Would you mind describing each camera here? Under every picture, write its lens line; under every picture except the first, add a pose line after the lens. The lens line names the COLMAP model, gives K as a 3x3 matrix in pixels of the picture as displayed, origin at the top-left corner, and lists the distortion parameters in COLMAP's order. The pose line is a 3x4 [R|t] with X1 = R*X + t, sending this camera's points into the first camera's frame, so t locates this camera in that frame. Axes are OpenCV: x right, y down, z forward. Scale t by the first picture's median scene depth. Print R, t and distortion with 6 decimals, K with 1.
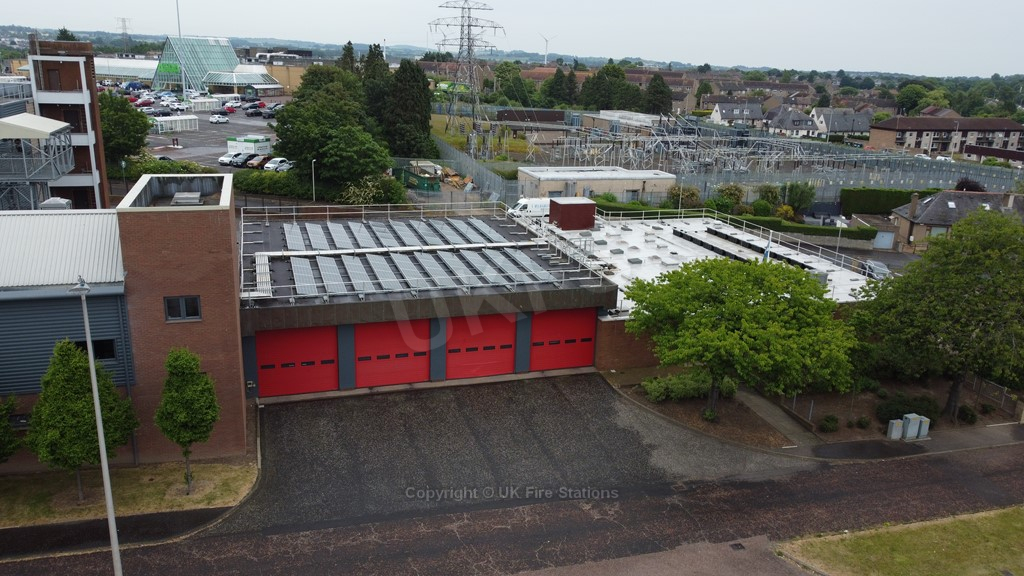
lens RADIAL K [[773.8, 0, 512.0], [0, 773.8, 288.0], [0, 0, 1]] dist [0.009059, -0.013547]
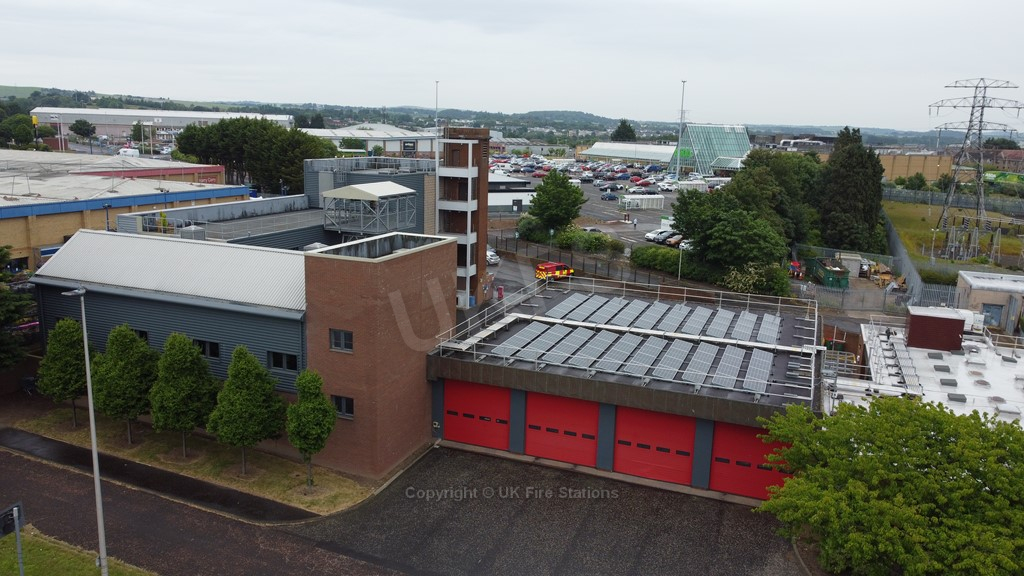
lens RADIAL K [[773.8, 0, 512.0], [0, 773.8, 288.0], [0, 0, 1]] dist [0.009059, -0.013547]
pose [[0.770840, 0.116813, -0.626227, 0.227557], [-0.182941, 0.982228, -0.041967, -0.022667], [0.610195, 0.146912, 0.778511, 0.095531]]
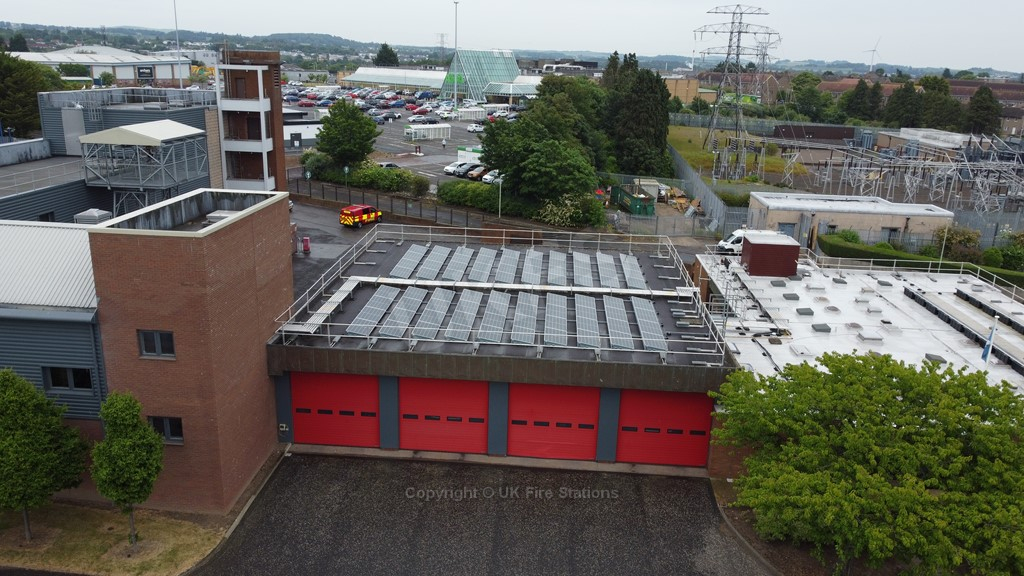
lens RADIAL K [[773.8, 0, 512.0], [0, 773.8, 288.0], [0, 0, 1]] dist [0.009059, -0.013547]
pose [[0.928249, 0.098194, -0.358764, 0.115964], [-0.103161, 0.994650, 0.005322, -0.037001], [0.357367, 0.032070, 0.933413, 0.138870]]
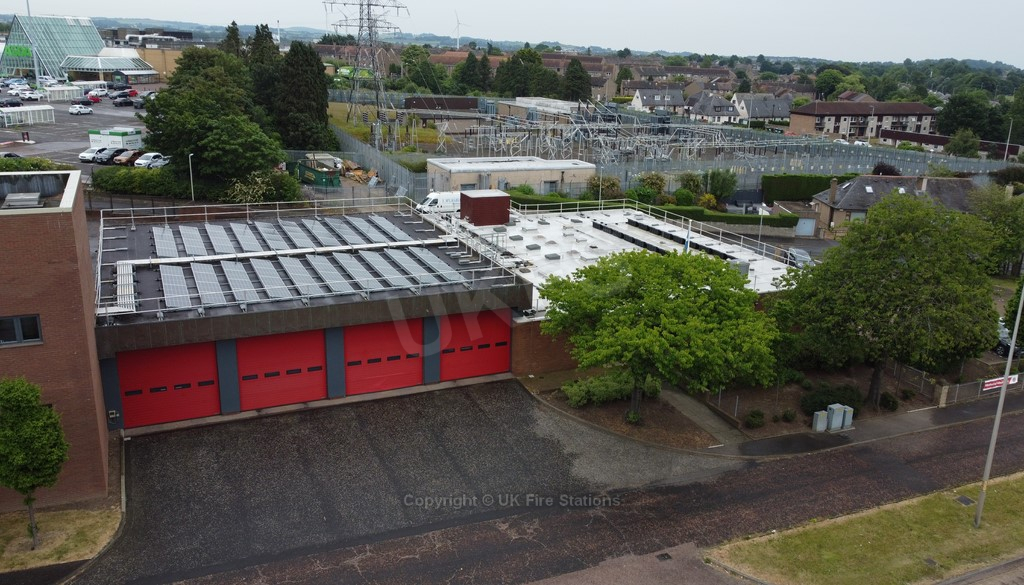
lens RADIAL K [[825.9, 0, 546.3], [0, 825.9, 291.1], [0, 0, 1]] dist [0.007942, -0.010161]
pose [[0.989750, -0.038633, 0.137486, 0.010280], [0.038092, 0.999253, 0.006568, -0.000191], [-0.137637, -0.001264, 0.990482, 0.011354]]
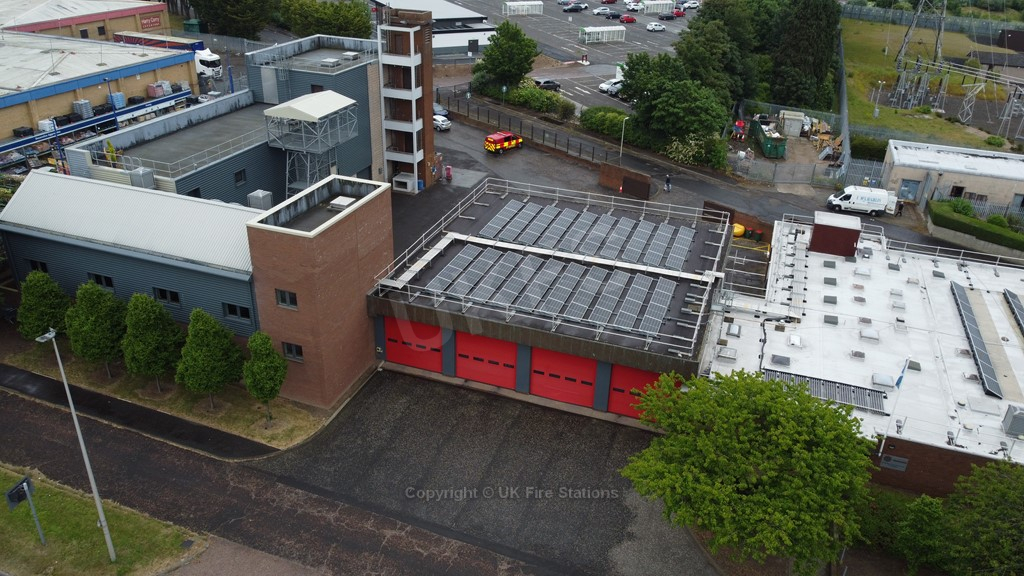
lens RADIAL K [[773.8, 0, 512.0], [0, 773.8, 288.0], [0, 0, 1]] dist [0.009059, -0.013547]
pose [[0.791507, 0.269367, -0.548596, 0.274484], [-0.176544, 0.960137, 0.216723, -0.156114], [0.585105, -0.074687, 0.807511, 0.060691]]
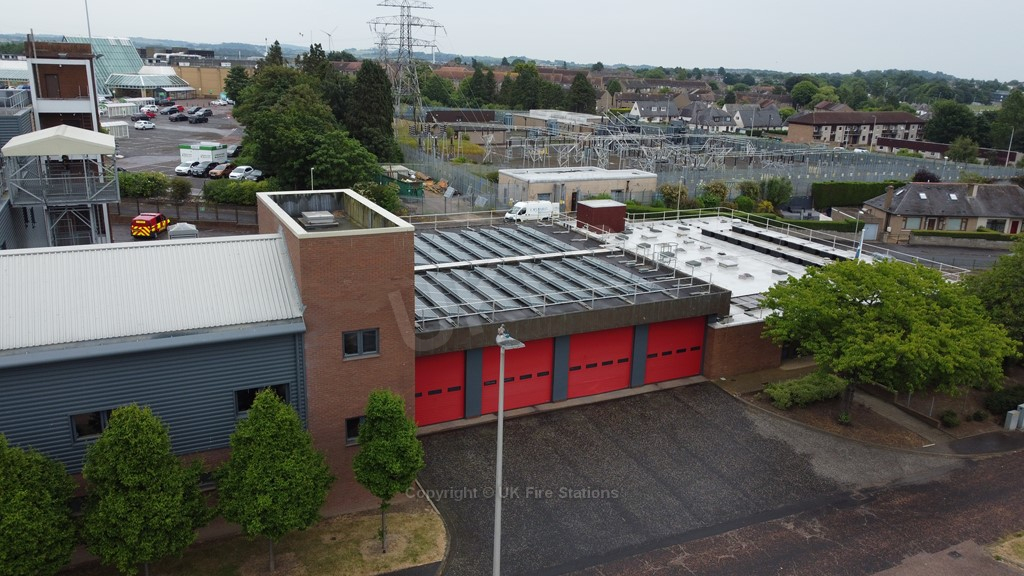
lens RADIAL K [[773.8, 0, 512.0], [0, 773.8, 288.0], [0, 0, 1]] dist [0.009059, -0.013547]
pose [[0.989719, -0.045000, 0.135762, -0.162943], [0.044833, 0.998985, 0.004285, -0.014622], [-0.135817, 0.001846, 0.990732, 0.041880]]
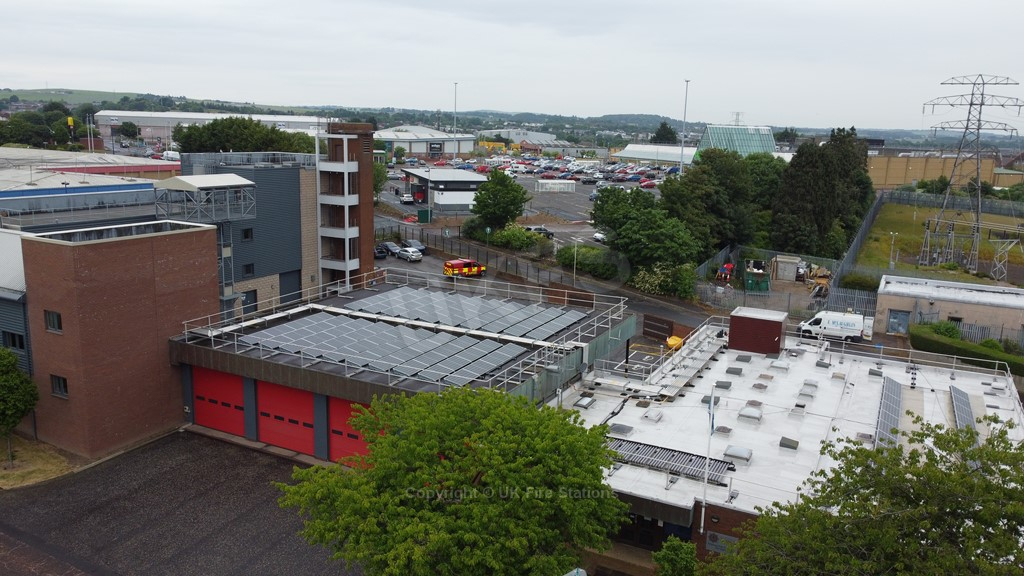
lens RADIAL K [[773.8, 0, 512.0], [0, 773.8, 288.0], [0, 0, 1]] dist [0.009059, -0.013547]
pose [[0.704339, 0.128604, -0.698117, 0.414830], [-0.206176, 0.978119, -0.027829, -0.062656], [0.679263, 0.163536, 0.715443, 0.265109]]
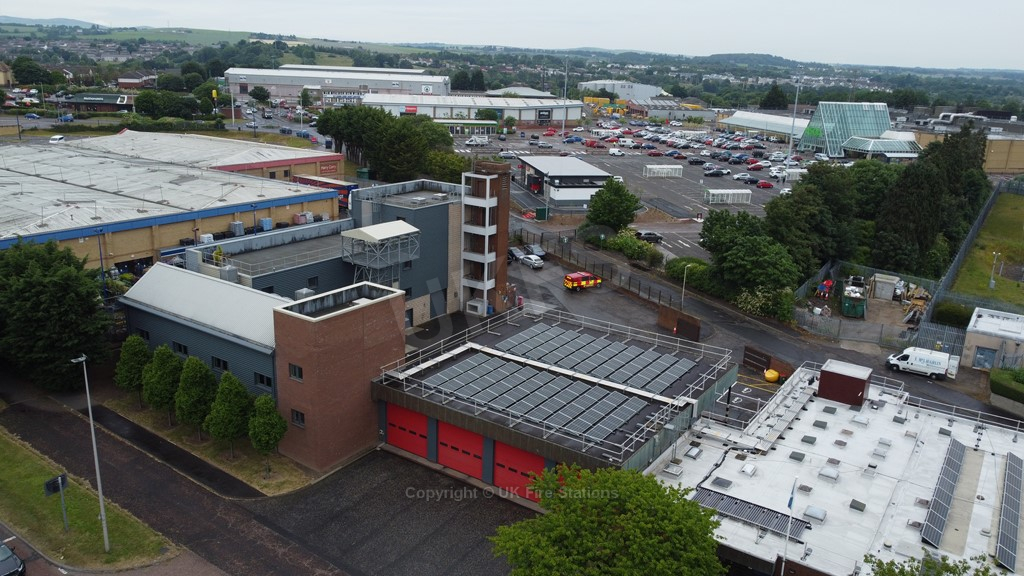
lens RADIAL K [[773.8, 0, 512.0], [0, 773.8, 288.0], [0, 0, 1]] dist [0.009059, -0.013547]
pose [[0.609414, 0.207971, -0.765090, 0.481450], [-0.237958, 0.968474, 0.073716, -0.168313], [0.756301, 0.137136, 0.639689, 0.114141]]
